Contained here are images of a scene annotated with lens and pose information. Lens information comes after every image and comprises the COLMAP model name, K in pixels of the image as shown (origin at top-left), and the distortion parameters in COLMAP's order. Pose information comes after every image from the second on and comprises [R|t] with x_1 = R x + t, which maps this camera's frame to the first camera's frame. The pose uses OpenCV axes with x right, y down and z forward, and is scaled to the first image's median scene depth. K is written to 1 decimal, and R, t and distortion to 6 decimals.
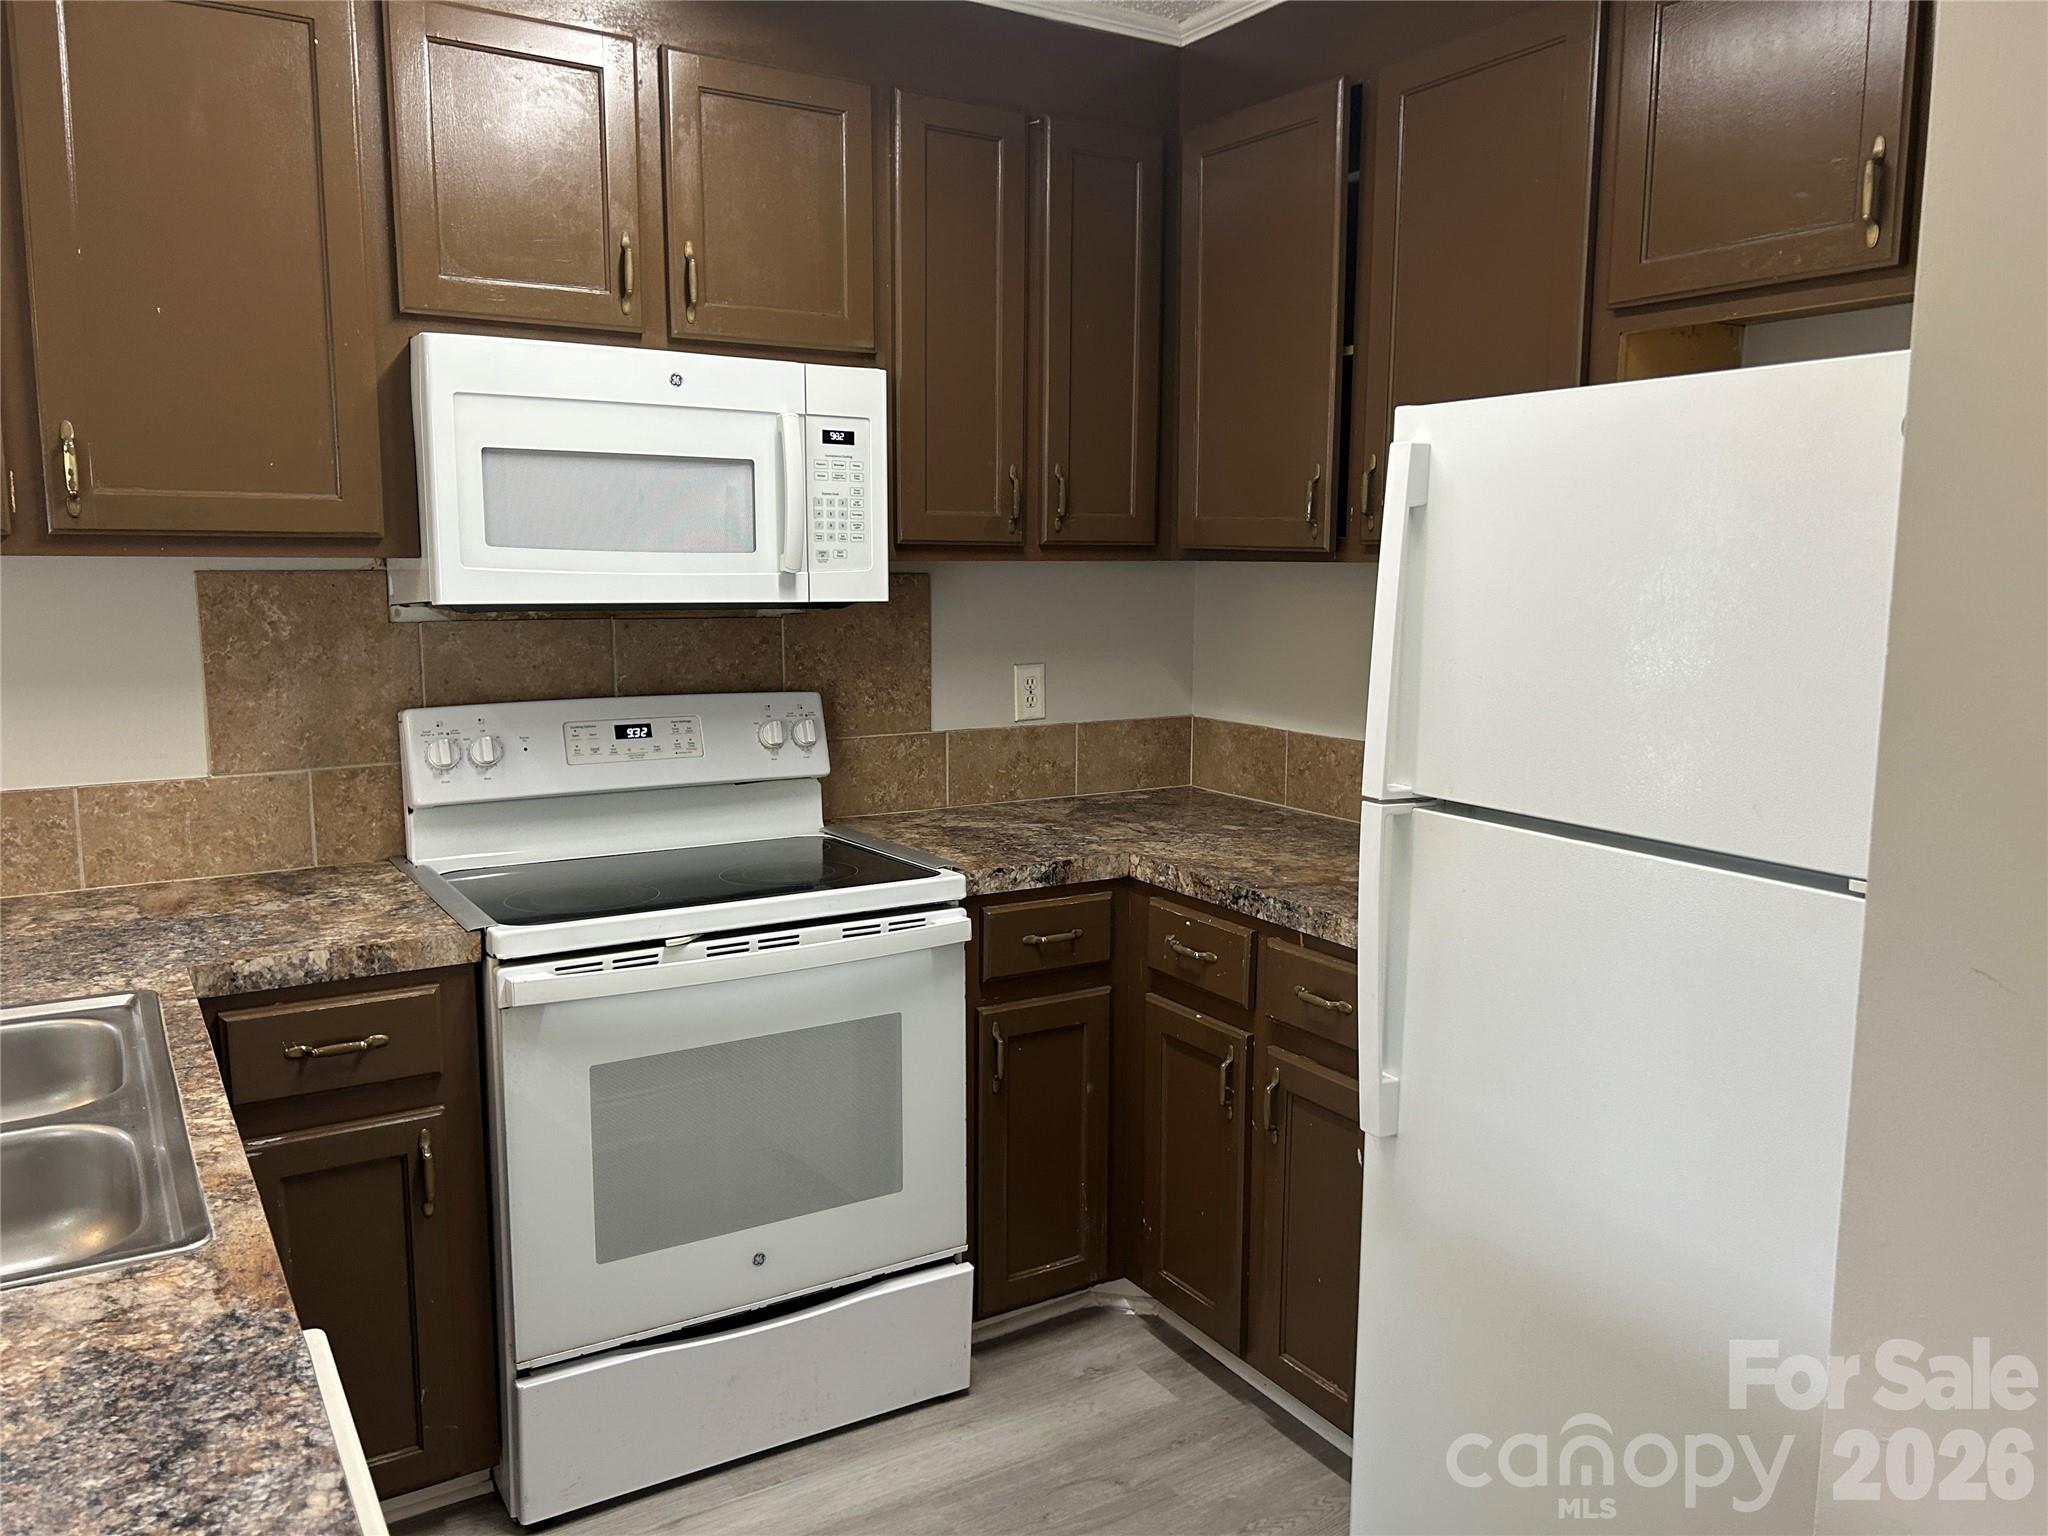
lens RADIAL K [[1539.4, 0, 1024.0], [0, 1539.4, 768.0], [0, 0, 1]] dist [0.066160, -0.078500]
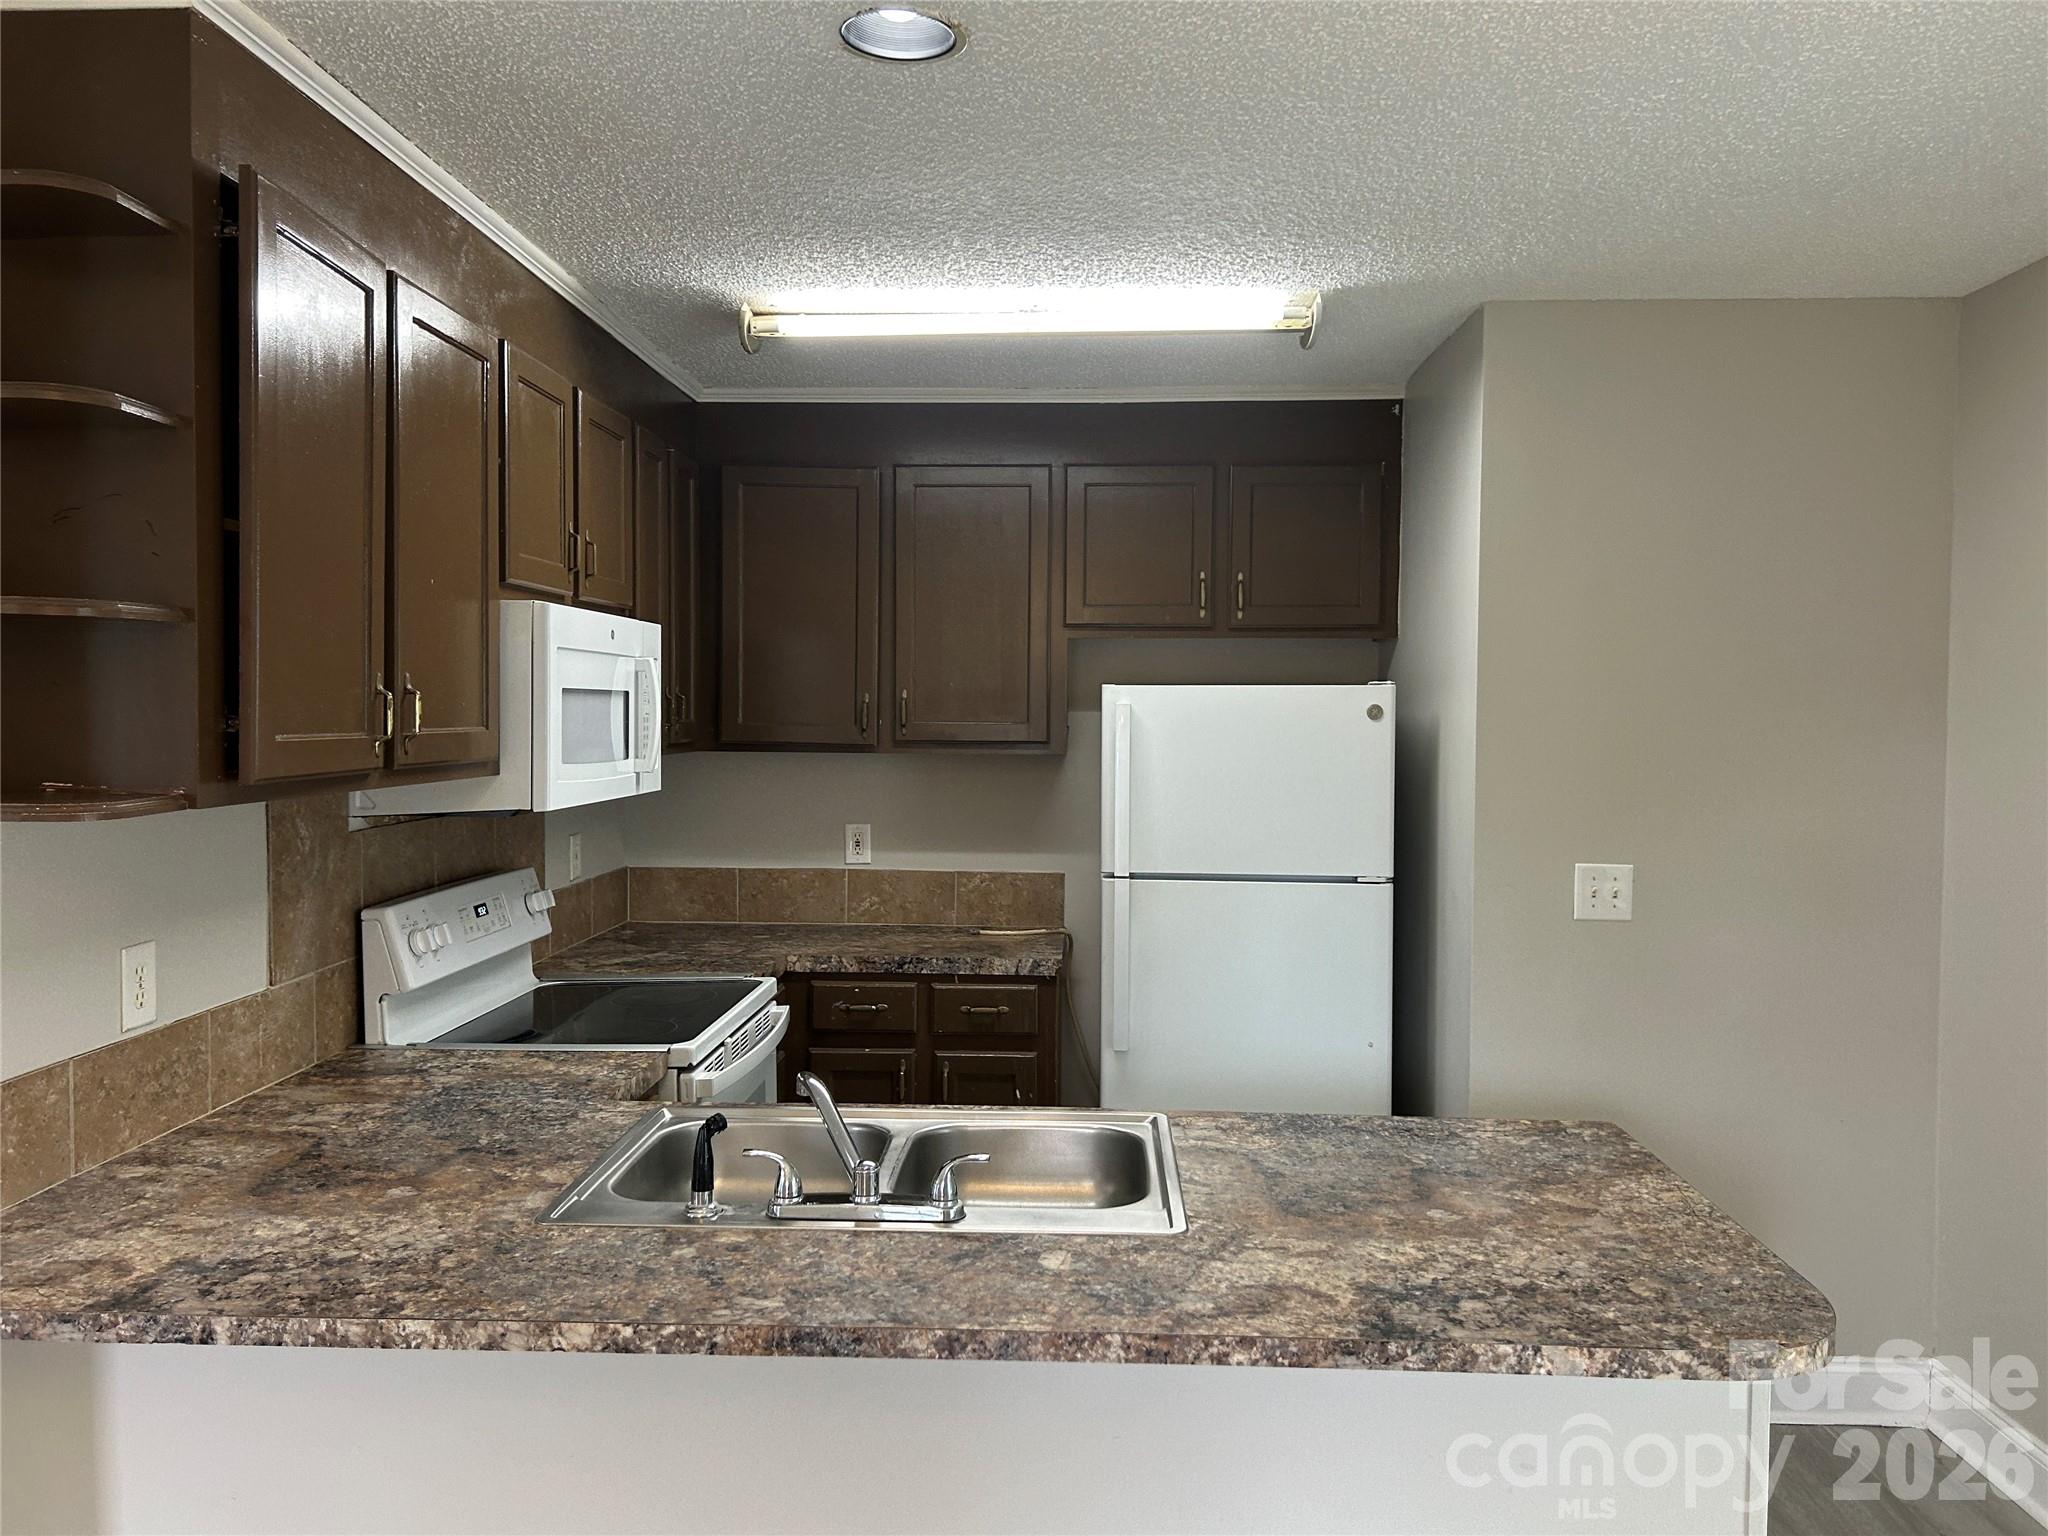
lens RADIAL K [[1539.4, 0, 1024.0], [0, 1539.4, 768.0], [0, 0, 1]] dist [0.066160, -0.078500]
pose [[0.564444, -0.035207, 0.824720, -1.066104], [0.111360, 0.993205, -0.033815, -0.048641], [-0.817925, 0.110927, 0.564529, -0.028265]]
